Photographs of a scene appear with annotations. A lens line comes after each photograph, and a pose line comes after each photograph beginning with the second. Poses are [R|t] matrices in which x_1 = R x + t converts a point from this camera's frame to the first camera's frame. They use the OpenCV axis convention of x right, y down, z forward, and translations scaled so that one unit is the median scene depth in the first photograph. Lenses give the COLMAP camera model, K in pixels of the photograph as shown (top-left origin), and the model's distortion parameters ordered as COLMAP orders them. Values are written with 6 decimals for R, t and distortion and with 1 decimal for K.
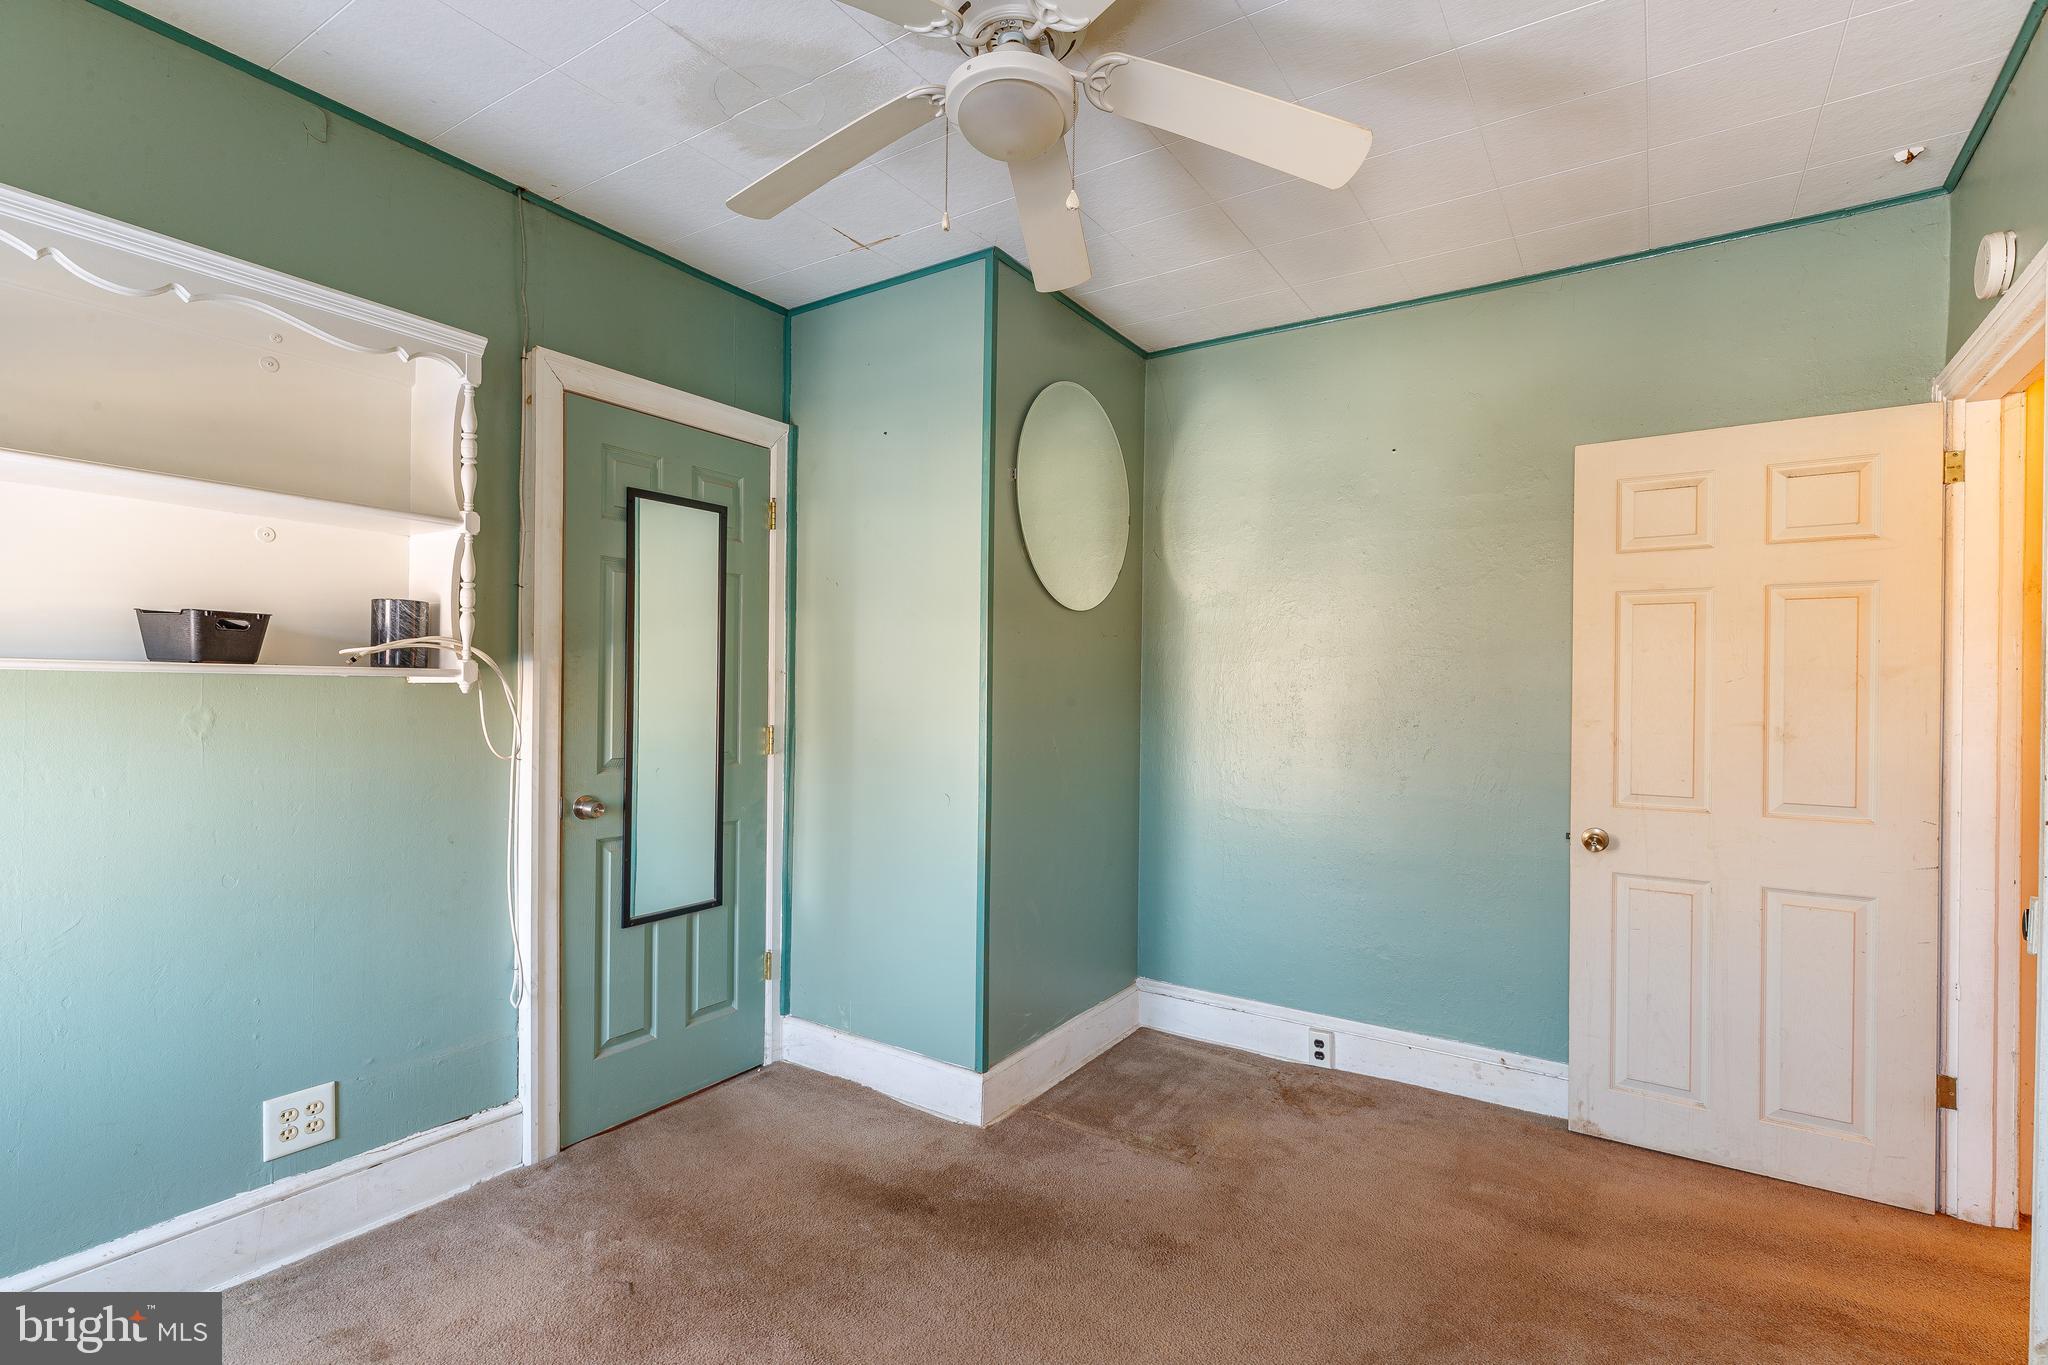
lens RADIAL K [[964.1, 0, 1013.0], [0, 964.1, 690.2], [0, 0, 1]] dist [0.005454, -0.000867]
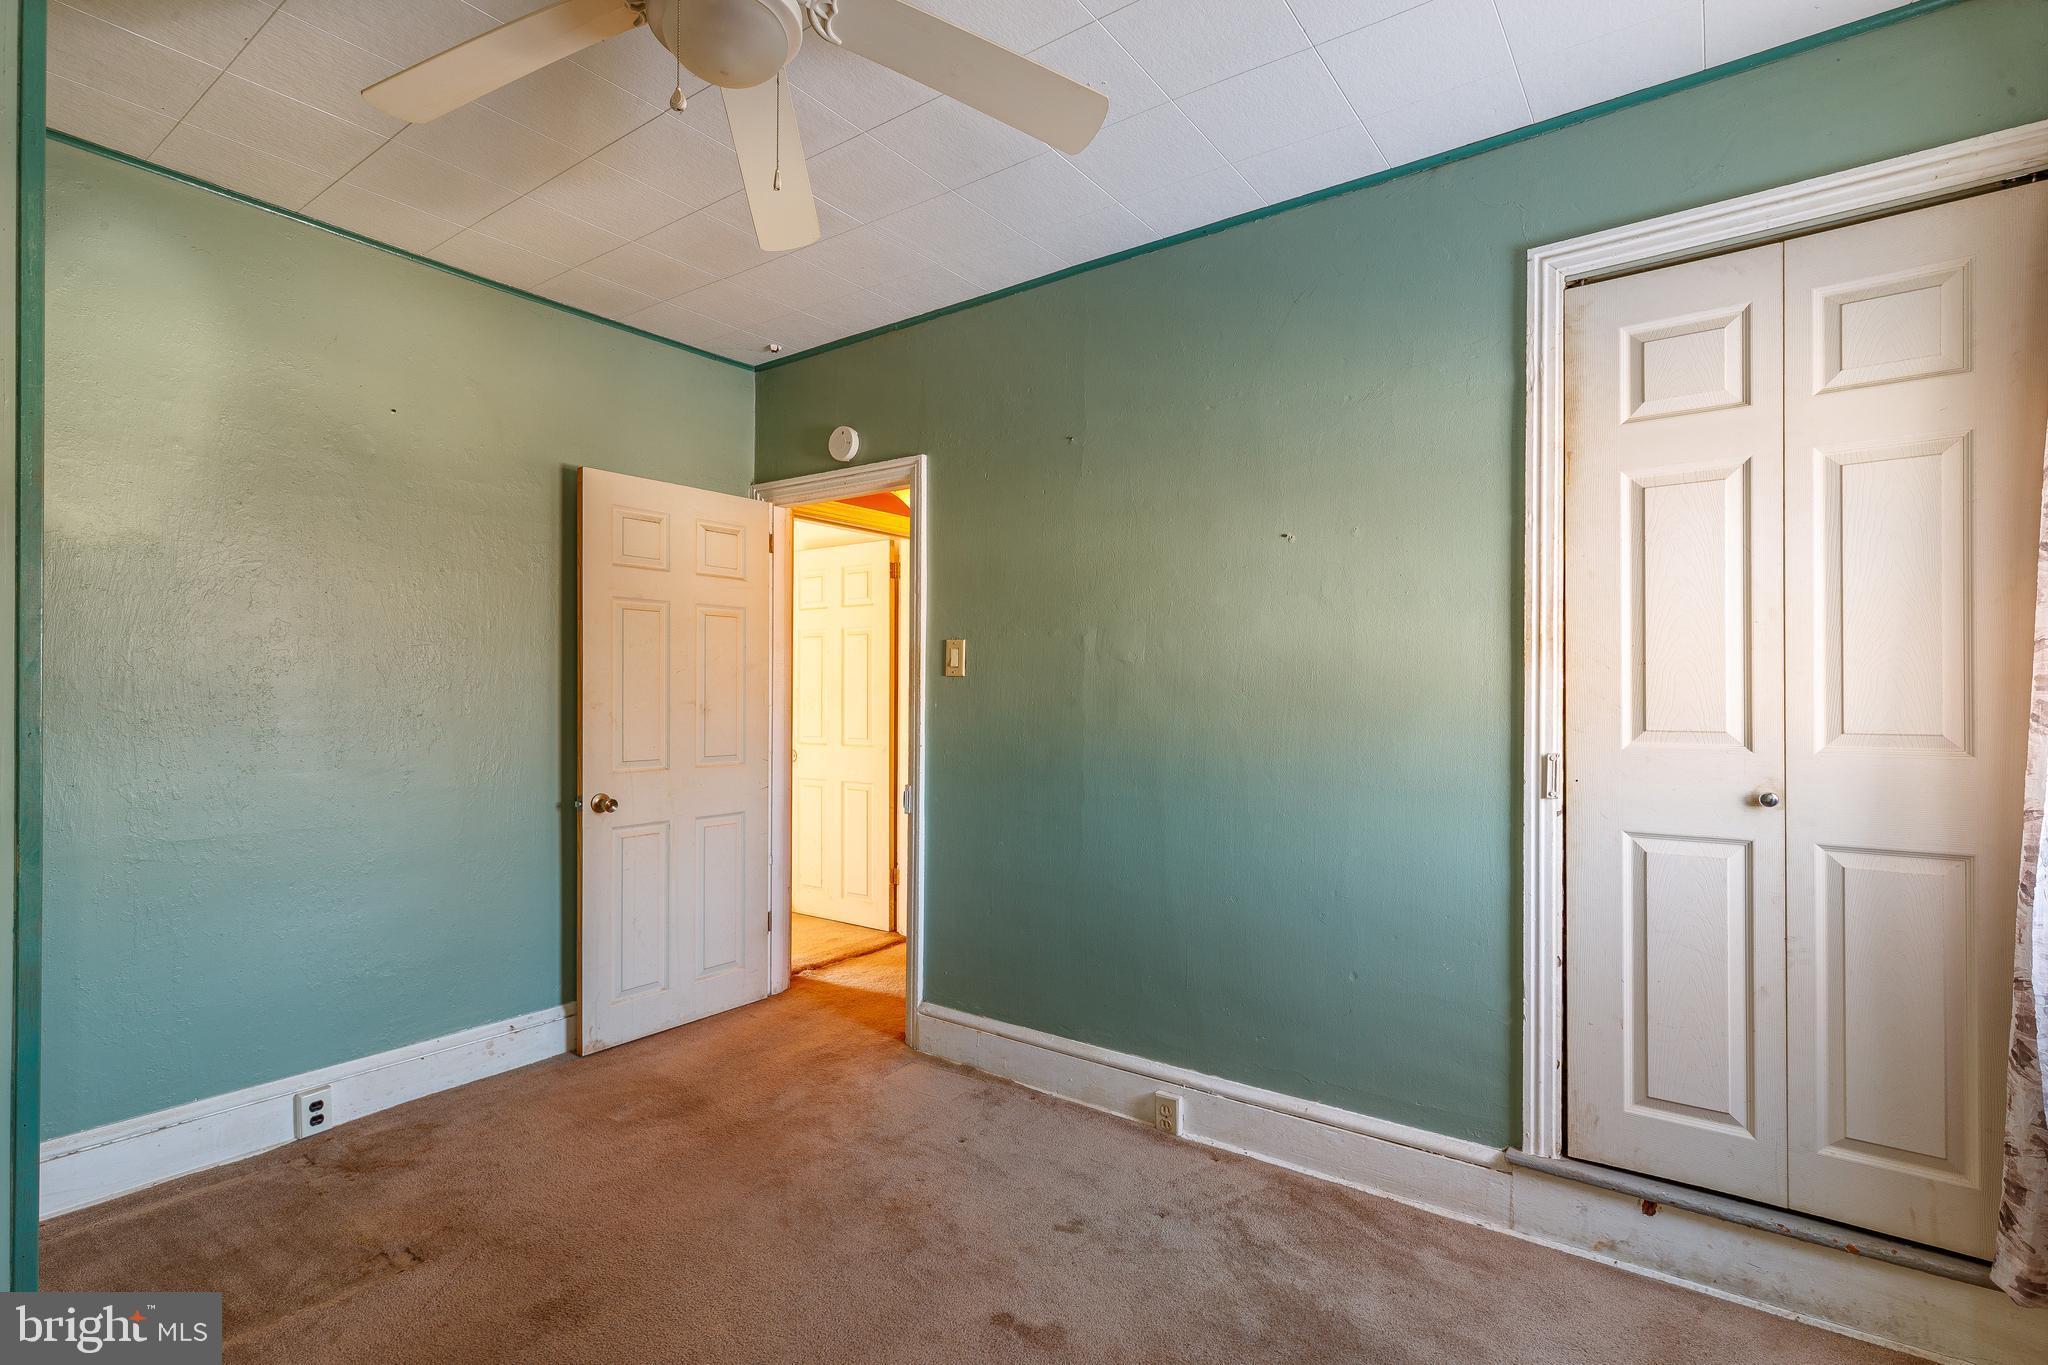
lens RADIAL K [[964.1, 0, 1013.0], [0, 964.1, 690.2], [0, 0, 1]] dist [0.005454, -0.000867]
pose [[0.046372, -0.011601, 0.998857, -0.587029], [-0.002736, 0.999927, 0.011741, 0.000637], [-0.998920, -0.003277, 0.046337, 0.457003]]
